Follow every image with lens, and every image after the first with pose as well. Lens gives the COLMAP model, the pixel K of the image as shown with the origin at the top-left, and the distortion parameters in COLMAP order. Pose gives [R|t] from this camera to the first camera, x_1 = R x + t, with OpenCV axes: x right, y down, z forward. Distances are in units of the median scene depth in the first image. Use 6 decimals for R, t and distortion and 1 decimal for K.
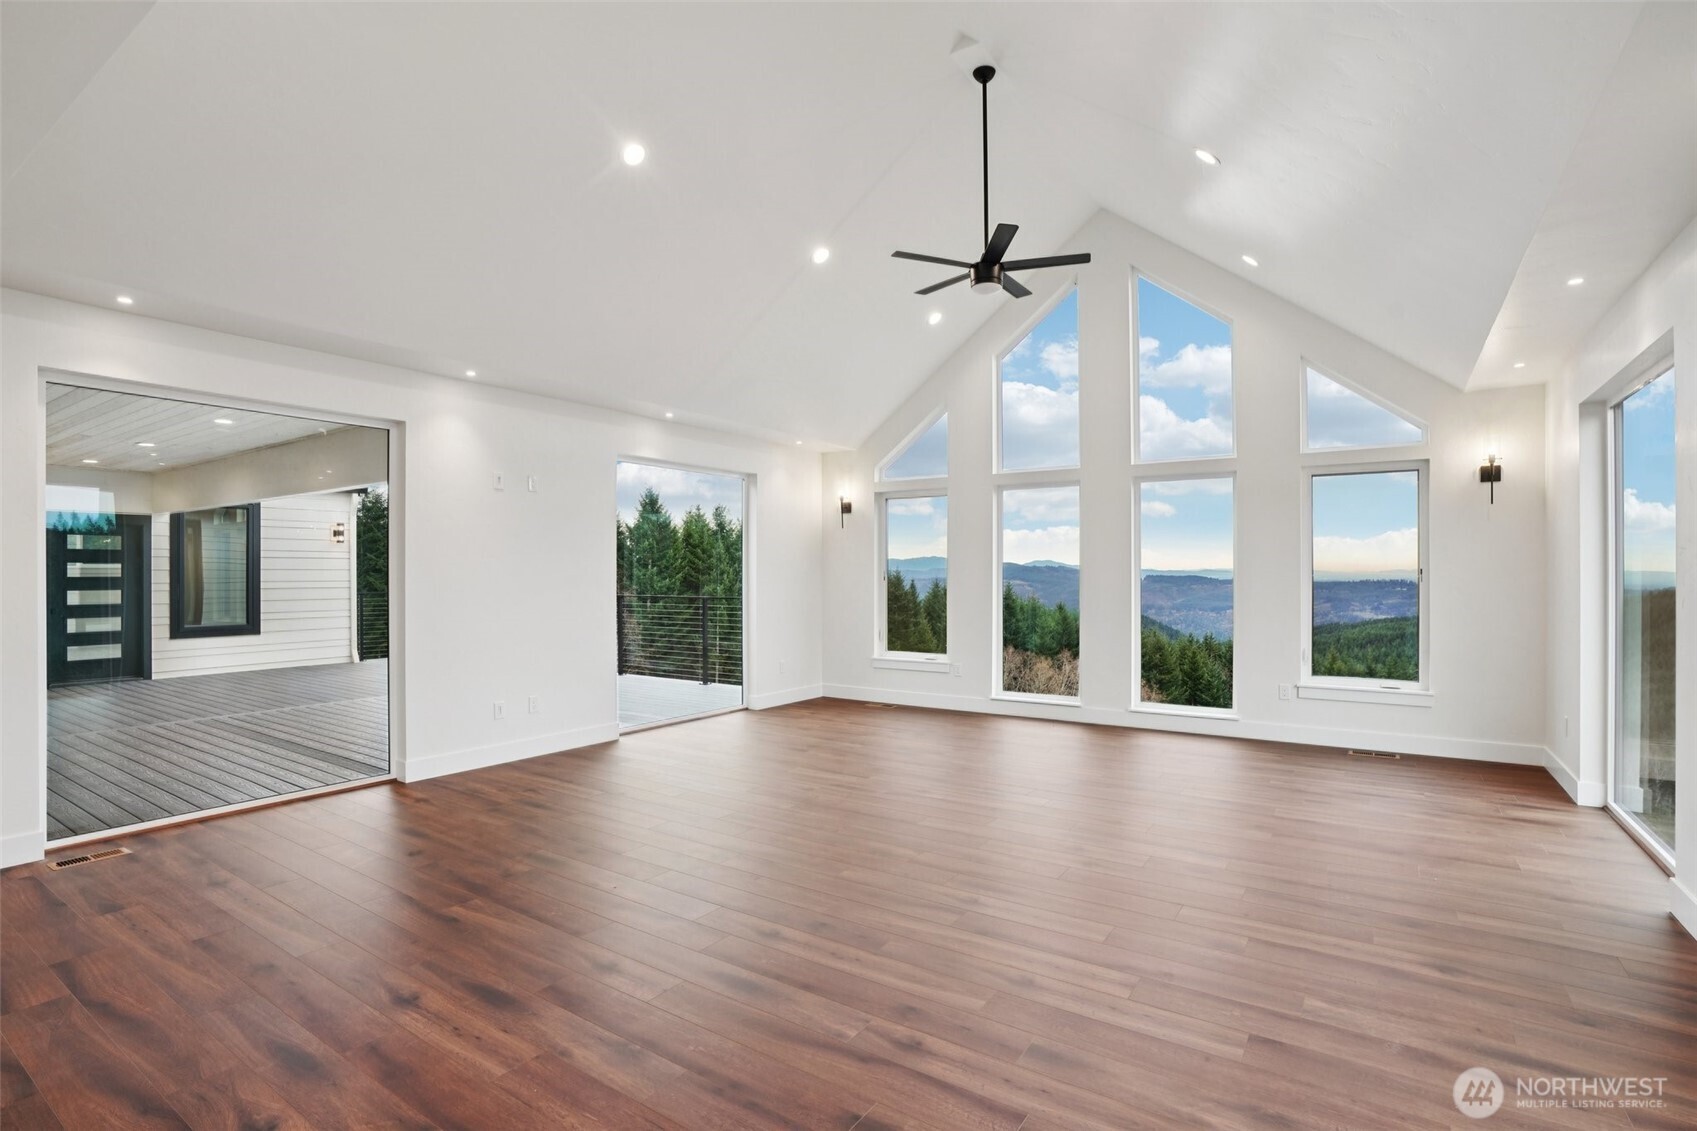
lens RADIAL K [[810.1, 0, 850.6], [0, 810.1, 585.1], [0, 0, 1]] dist [-0.031669, 0.007120]
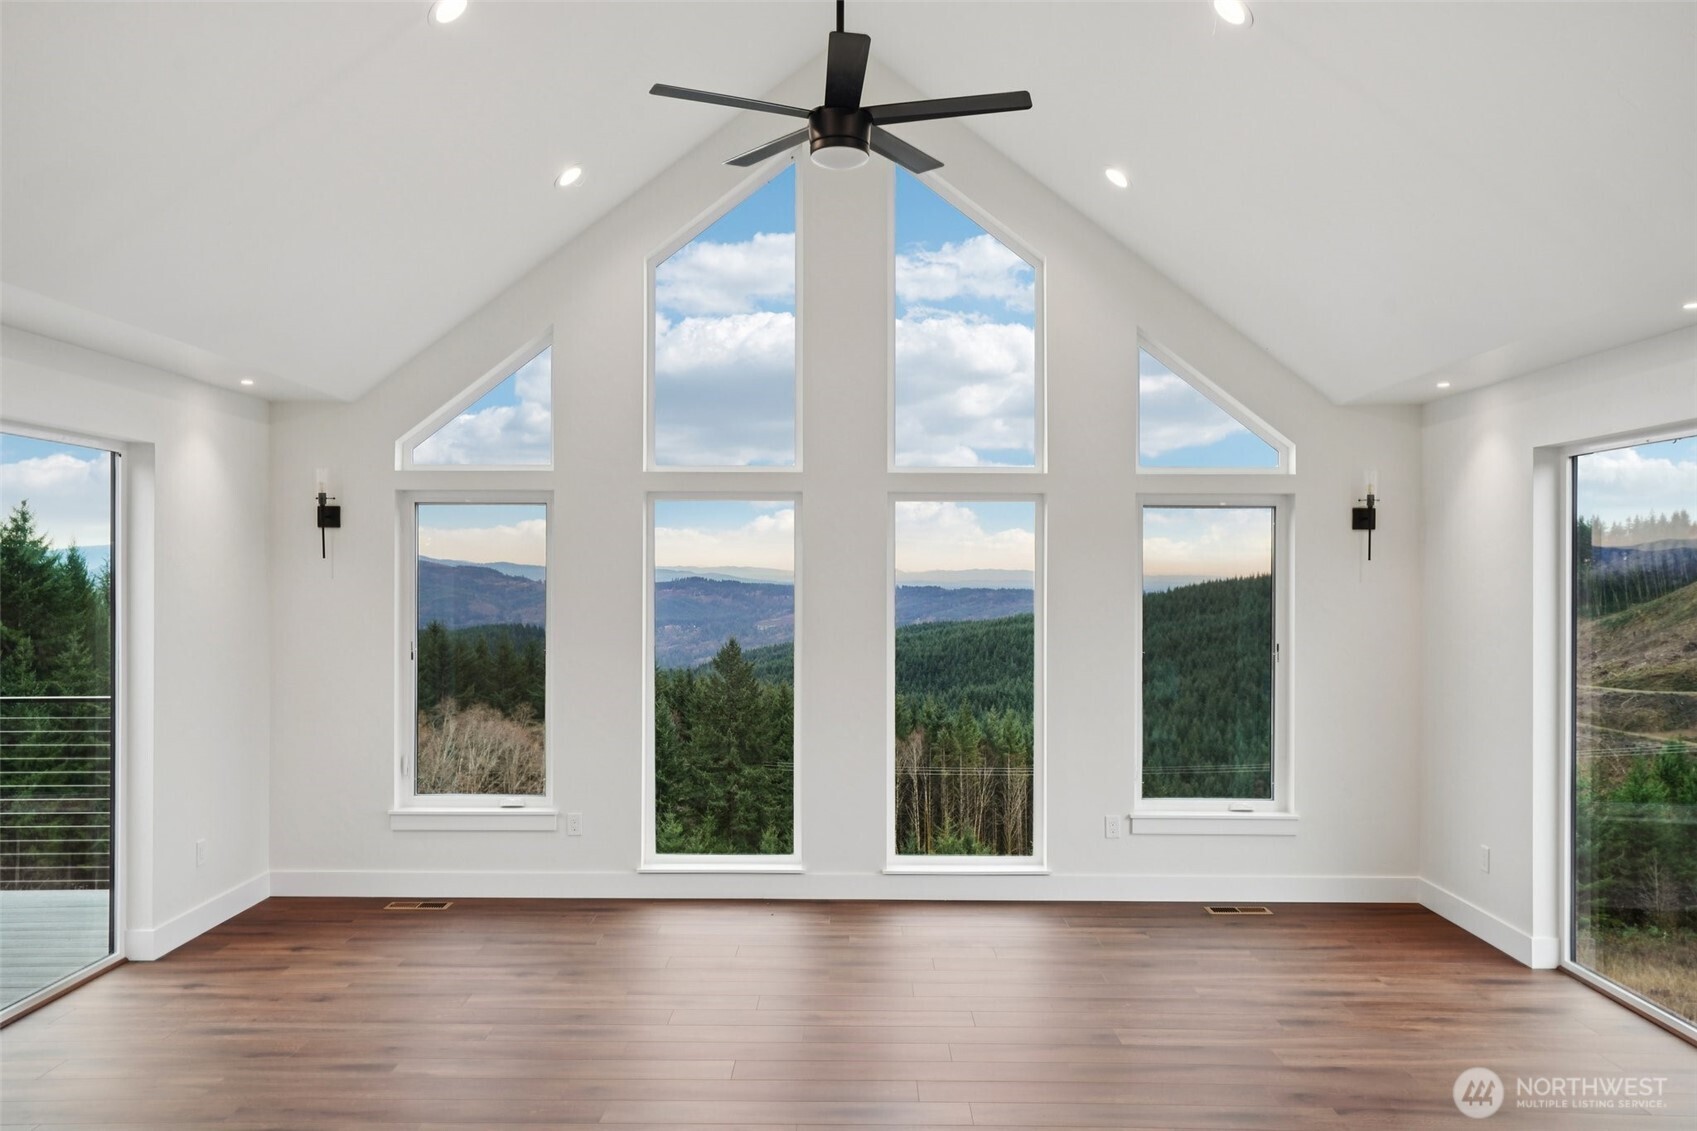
lens RADIAL K [[1248.8, 0, 844.8], [0, 1248.8, 574.7], [0, 0, 1]] dist [0.019102, -0.033133]
pose [[0.835841, 0.002575, 0.548966, -0.227918], [0.004285, 0.999928, -0.011215, -0.069217], [-0.548955, 0.011727, 0.835770, 0.253590]]
